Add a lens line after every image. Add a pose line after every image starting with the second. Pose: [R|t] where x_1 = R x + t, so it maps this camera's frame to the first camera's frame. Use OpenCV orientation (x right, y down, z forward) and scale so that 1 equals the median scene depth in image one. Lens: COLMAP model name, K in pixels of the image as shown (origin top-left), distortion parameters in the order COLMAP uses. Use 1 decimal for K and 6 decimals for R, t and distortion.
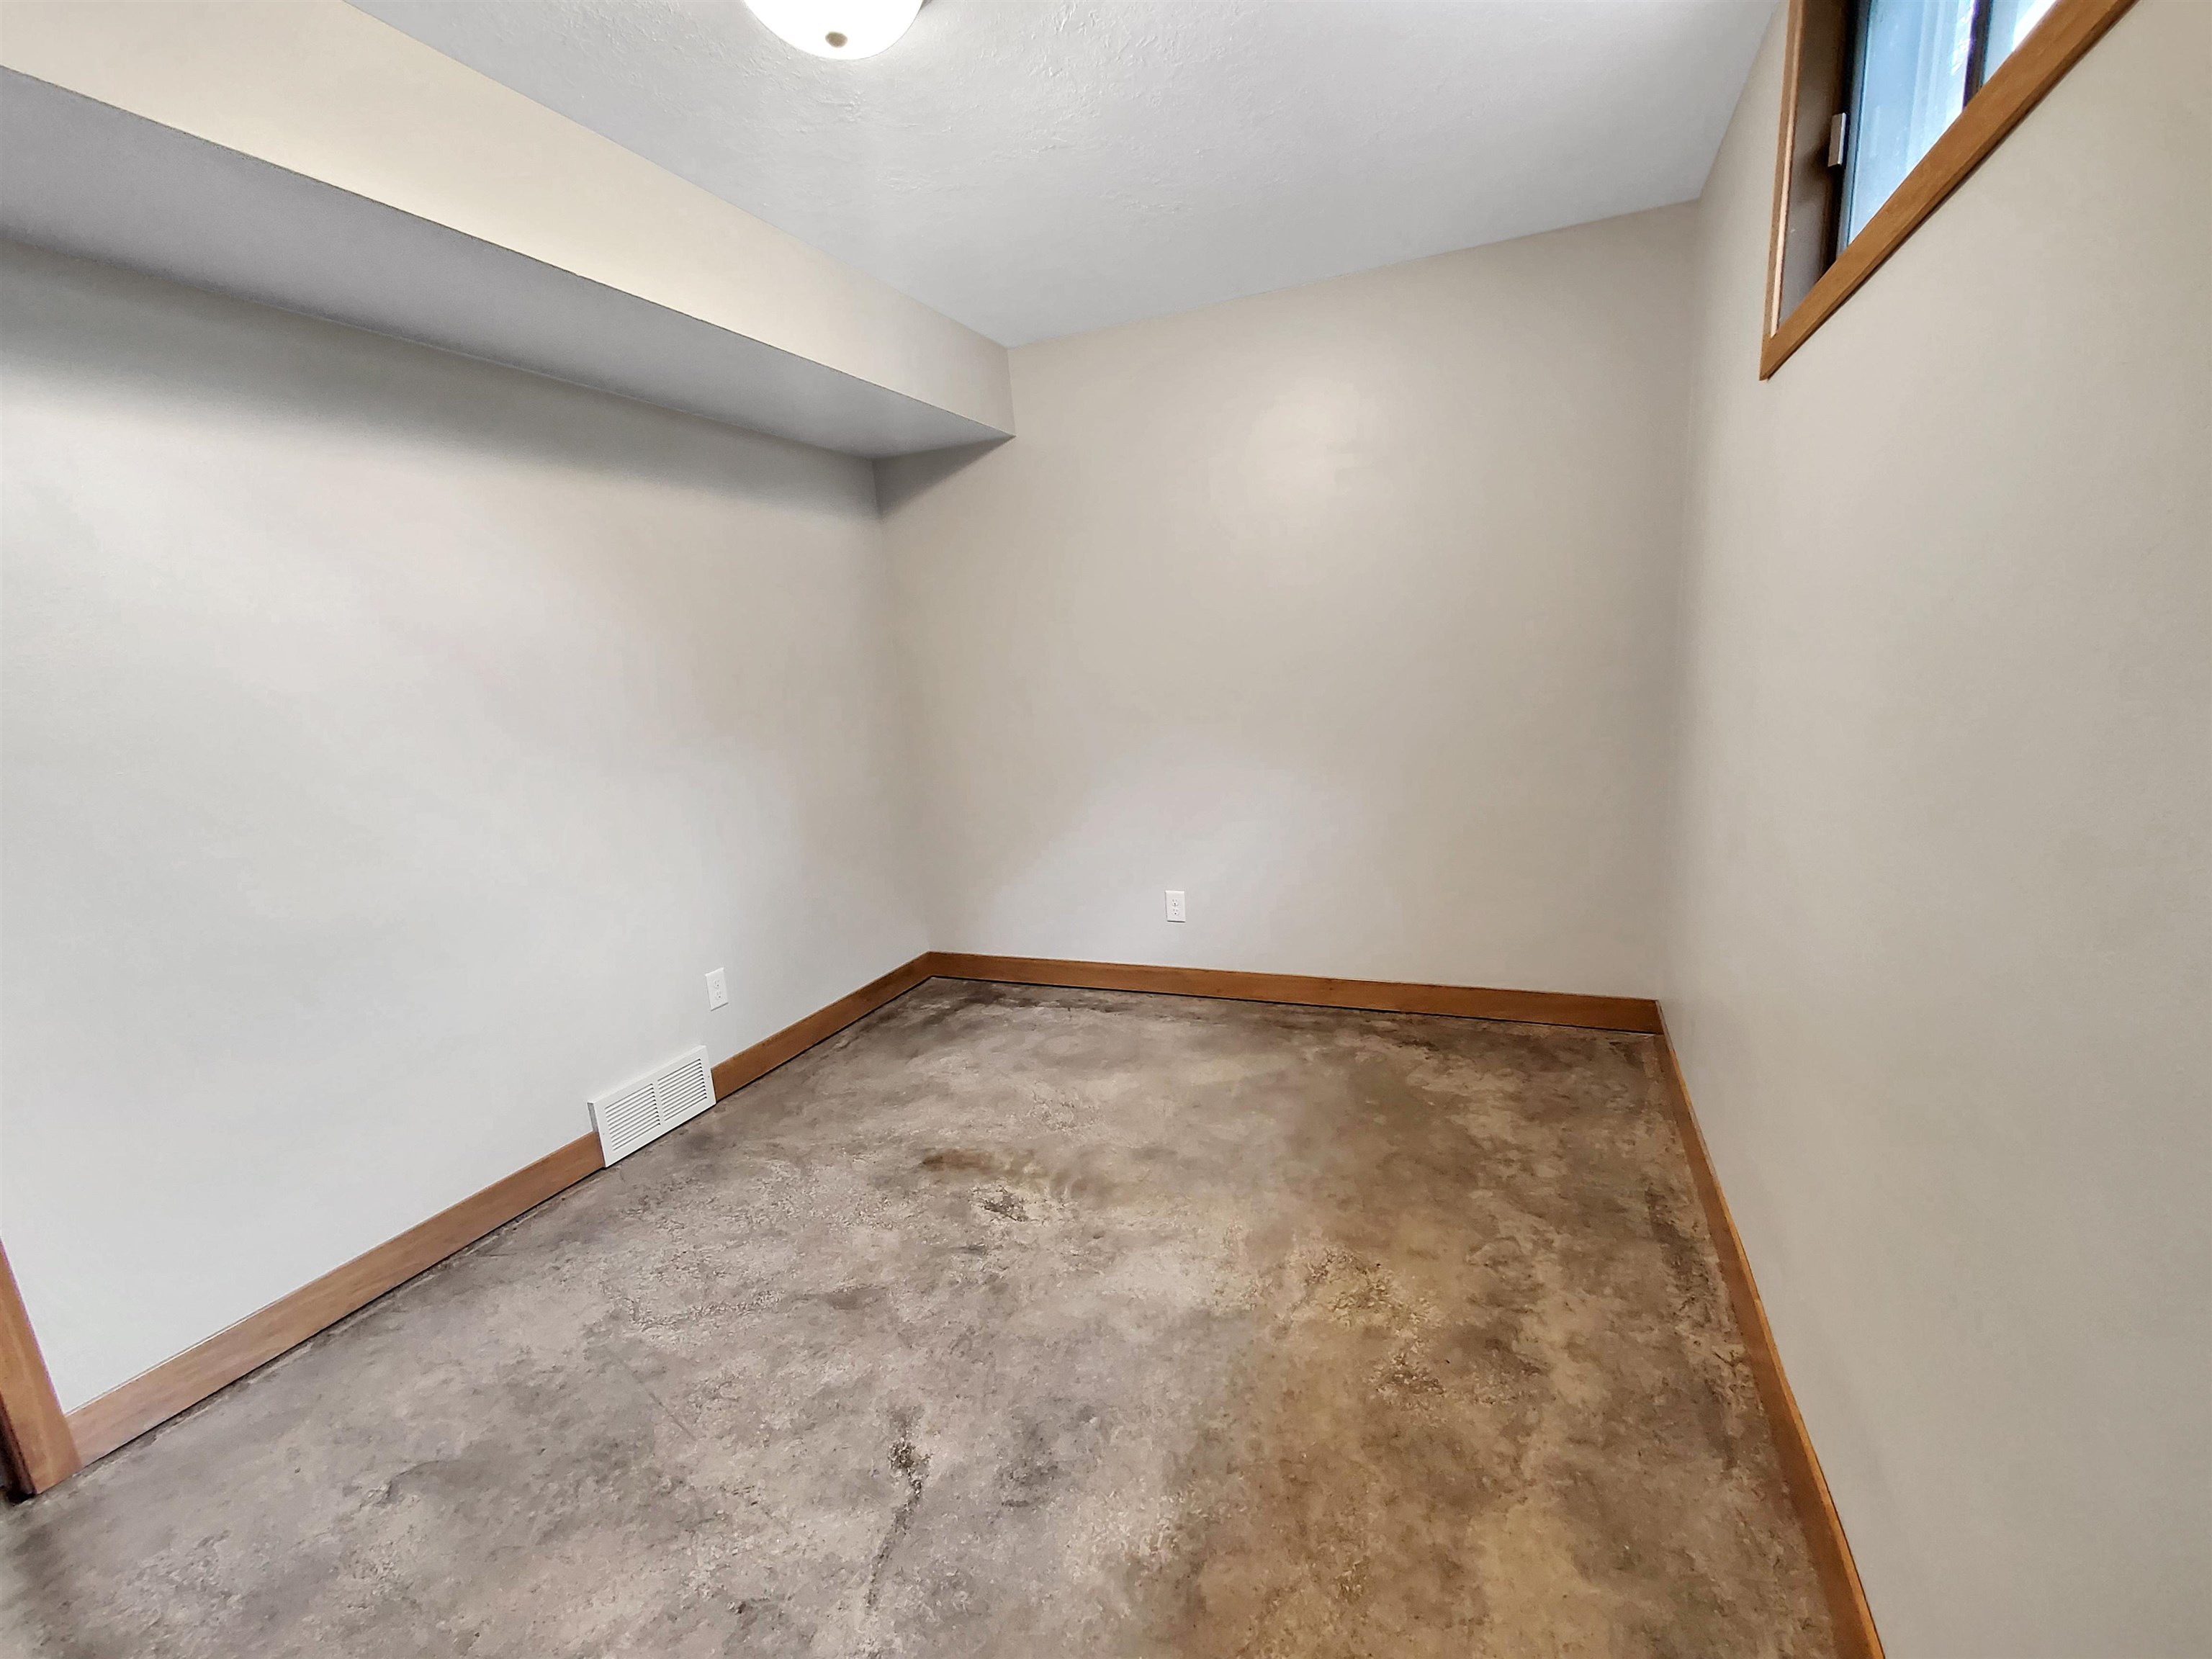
lens RADIAL K [[882.4, 0, 1104.8], [0, 882.4, 840.2], [0, 0, 1]] dist [0.000749, -0.000023]
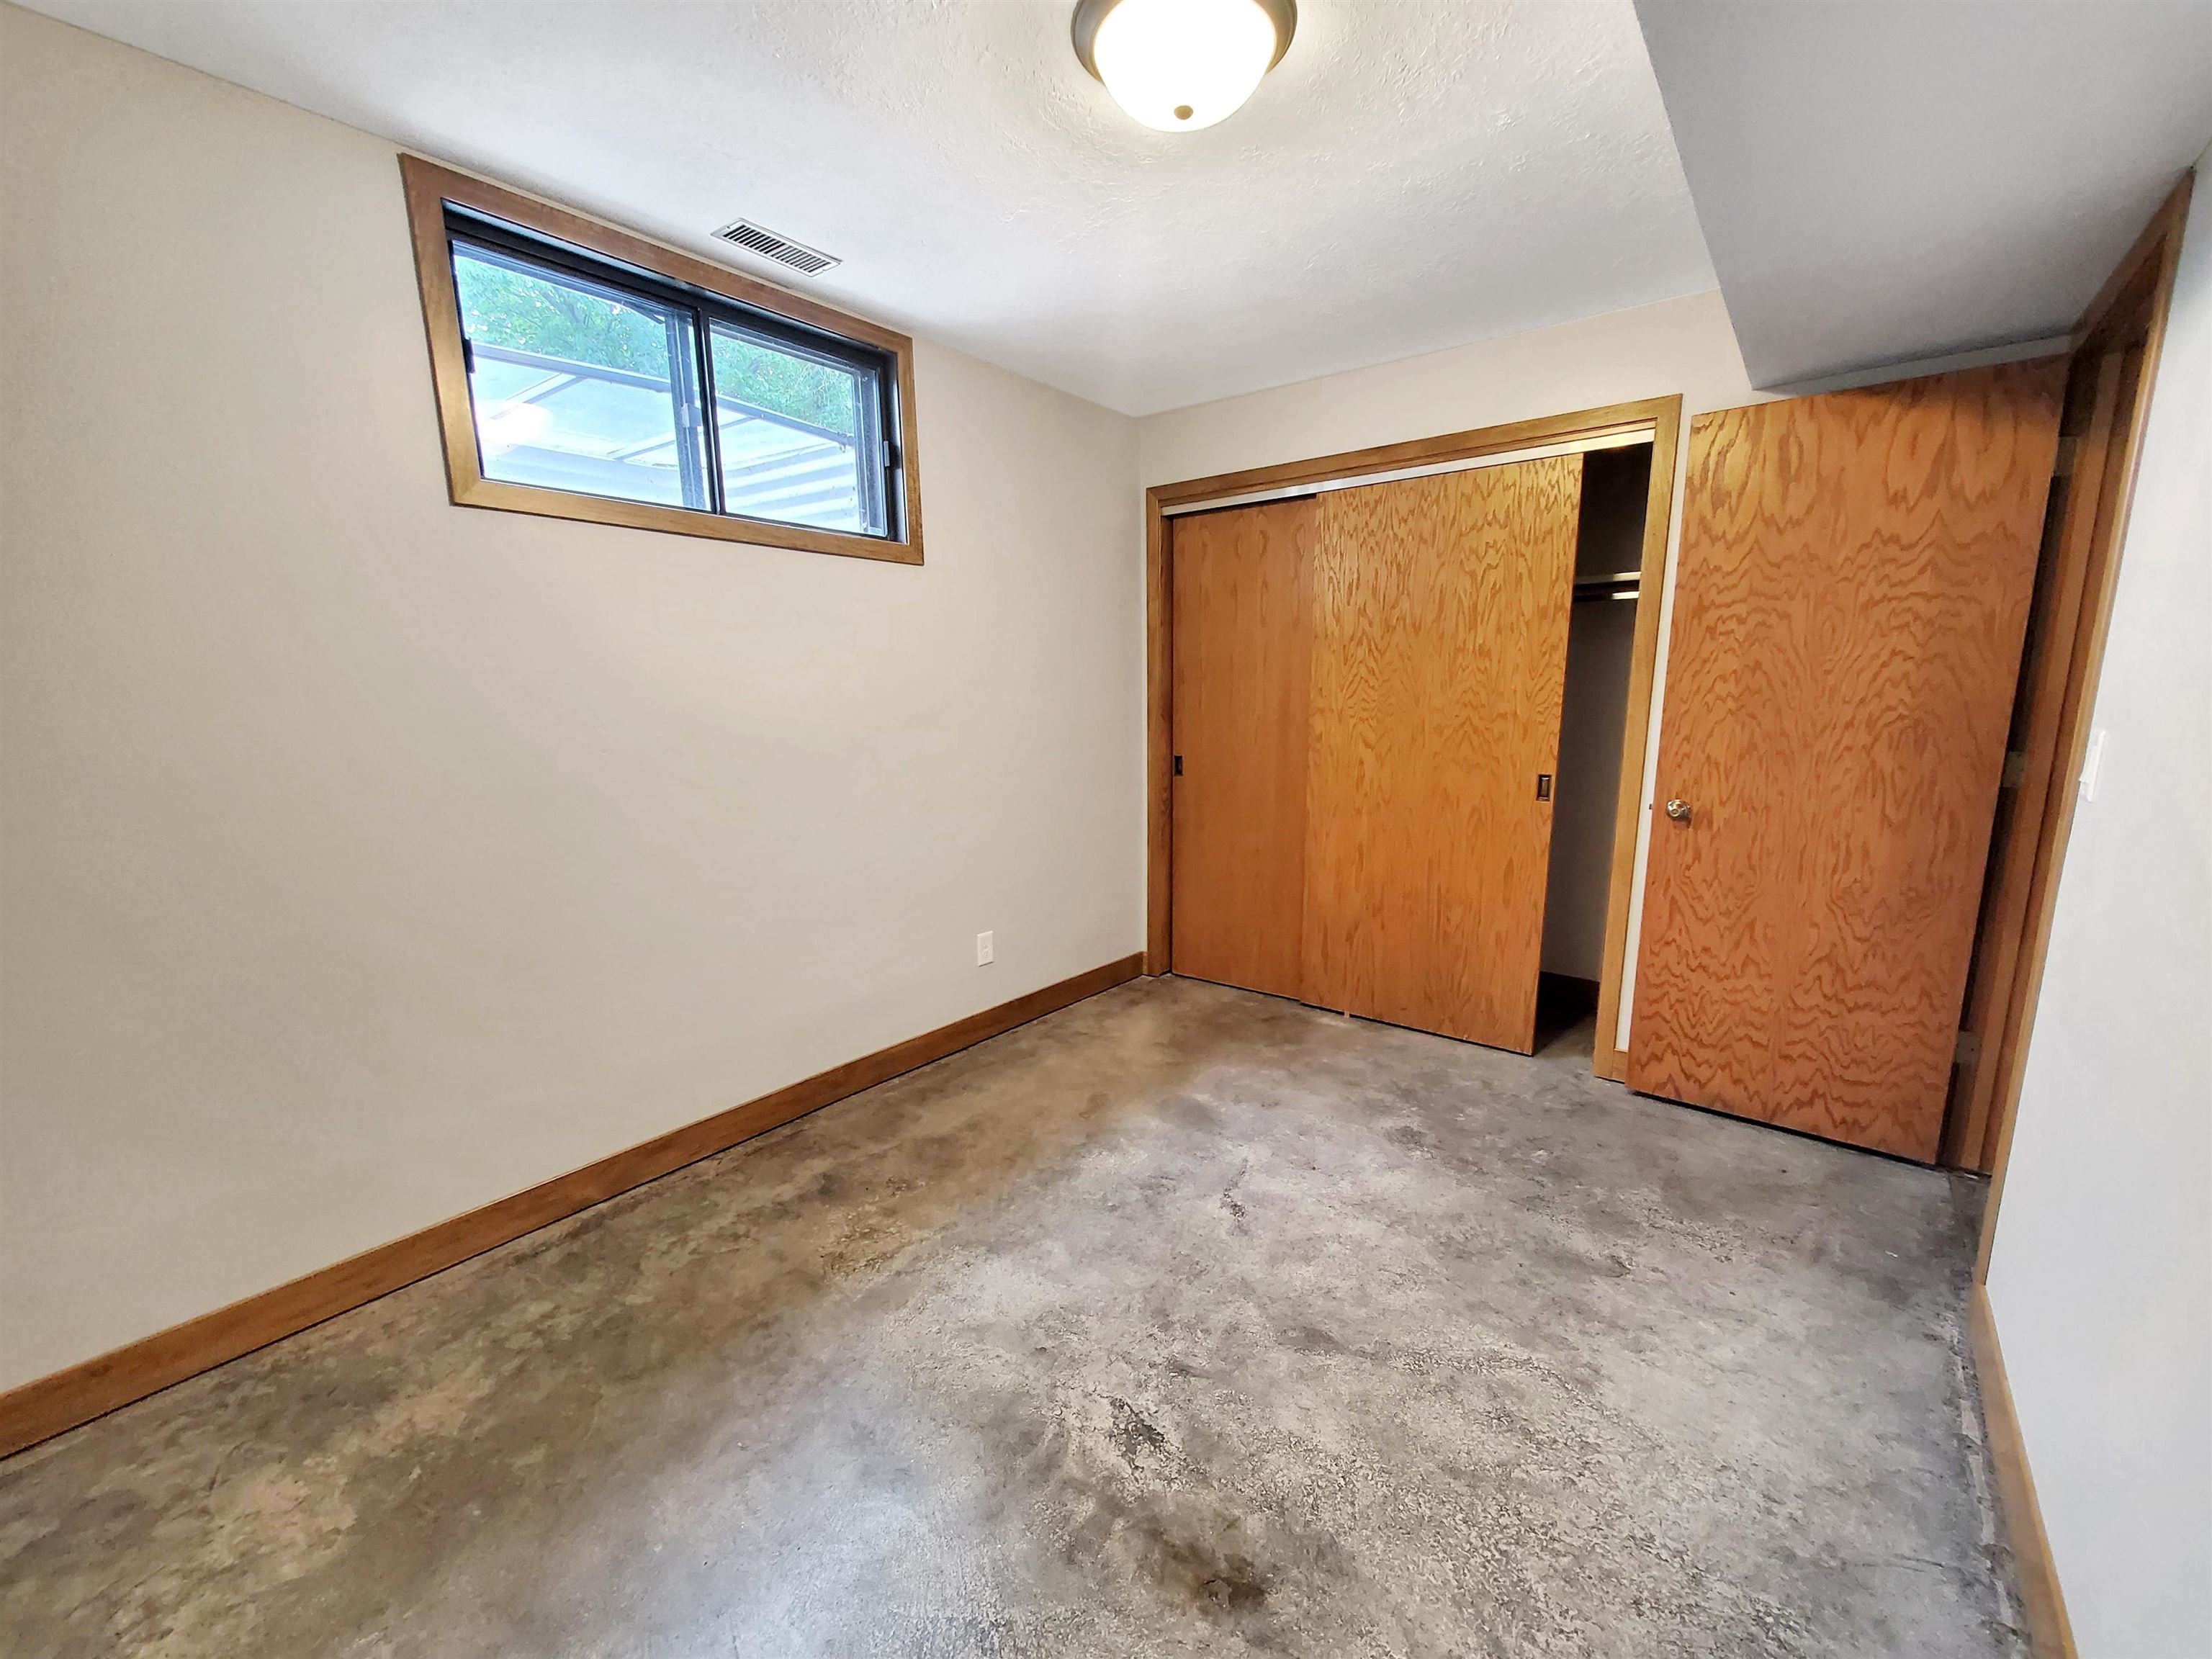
lens RADIAL K [[882.4, 0, 1113.7], [0, 882.4, 839.6], [0, 0, 1]] dist [0.000749, -0.000023]
pose [[-0.962563, 0.030803, 0.269304, -0.351889], [0.125481, 0.931292, 0.341979, -0.334379], [-0.240266, 0.362969, -0.900292, 1.702471]]
